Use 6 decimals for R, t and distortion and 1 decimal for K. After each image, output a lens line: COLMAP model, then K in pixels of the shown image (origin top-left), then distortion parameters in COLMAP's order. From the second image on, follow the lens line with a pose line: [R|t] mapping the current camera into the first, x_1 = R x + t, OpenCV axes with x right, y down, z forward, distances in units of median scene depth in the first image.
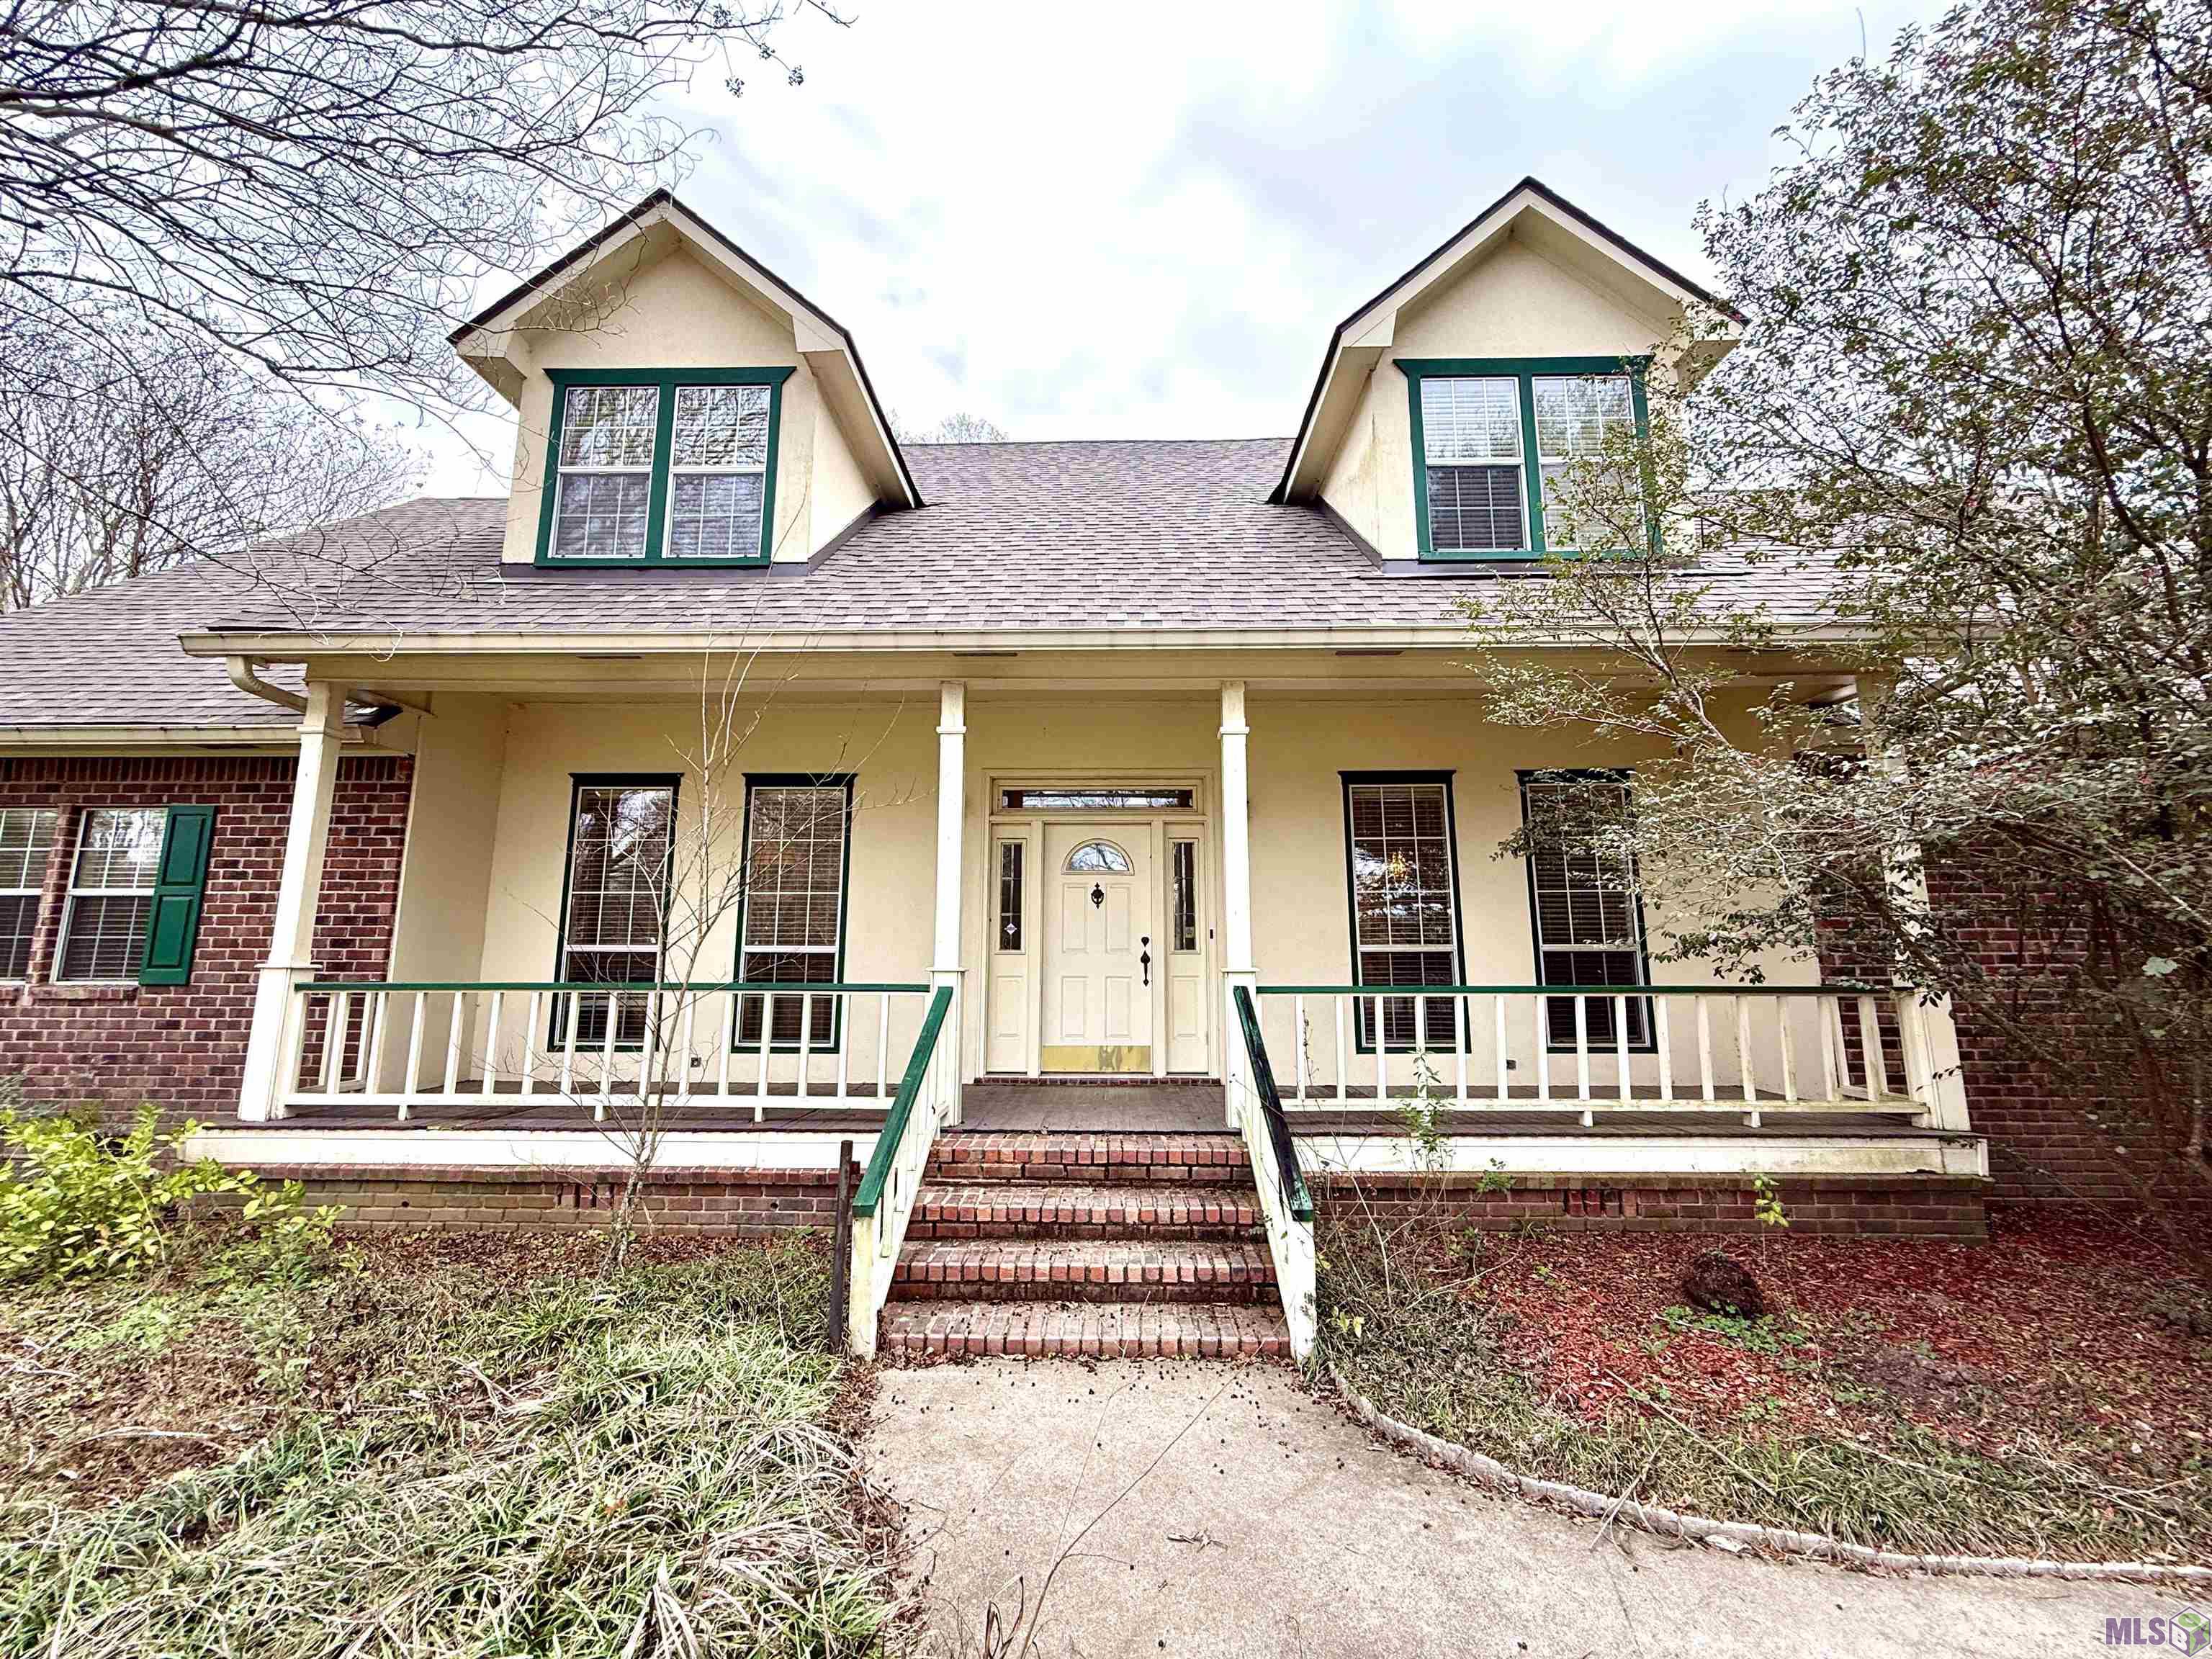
lens RADIAL K [[882.4, 0, 1105.5], [0, 882.4, 831.4], [0, 0, 1]] dist [0.002558, 0.000256]
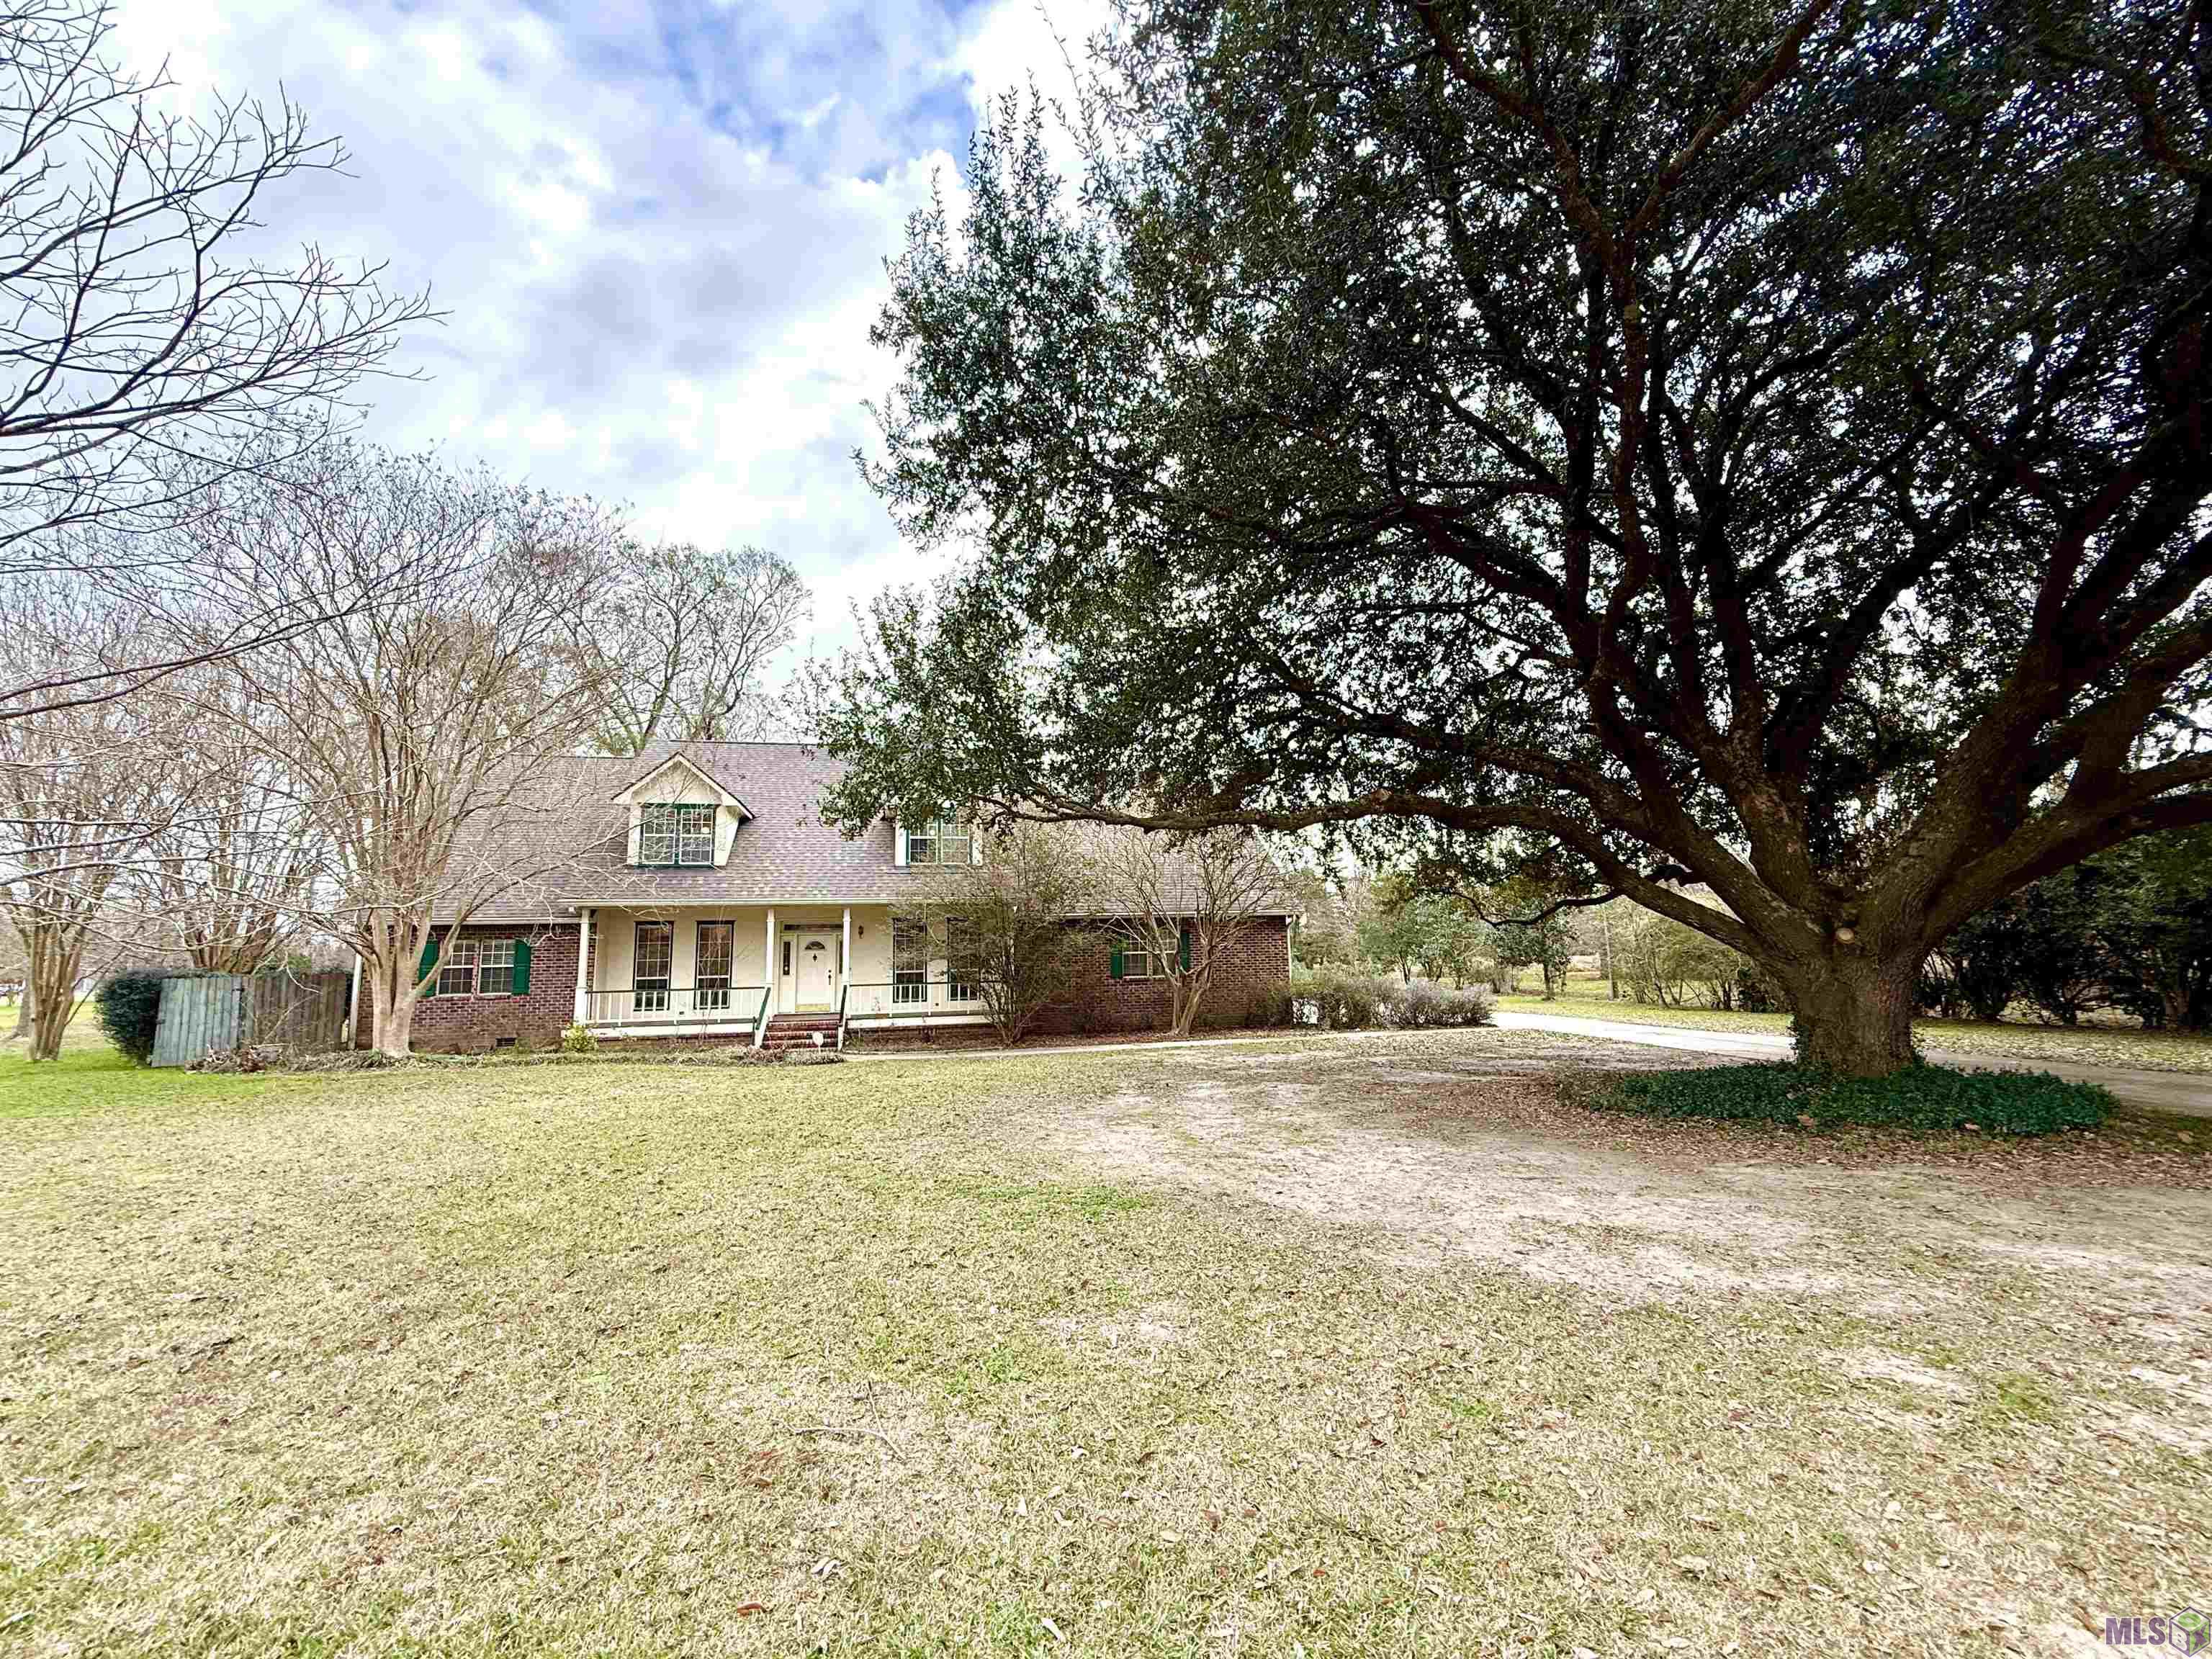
lens RADIAL K [[882.4, 0, 1103.6], [0, 882.4, 833.7], [0, 0, 1]] dist [0.002558, 0.000256]
pose [[0.971537, 0.010603, 0.236649, 0.271331], [-0.014274, 0.999803, 0.013805, -0.480448], [-0.236456, -0.016790, 0.971497, -2.600628]]
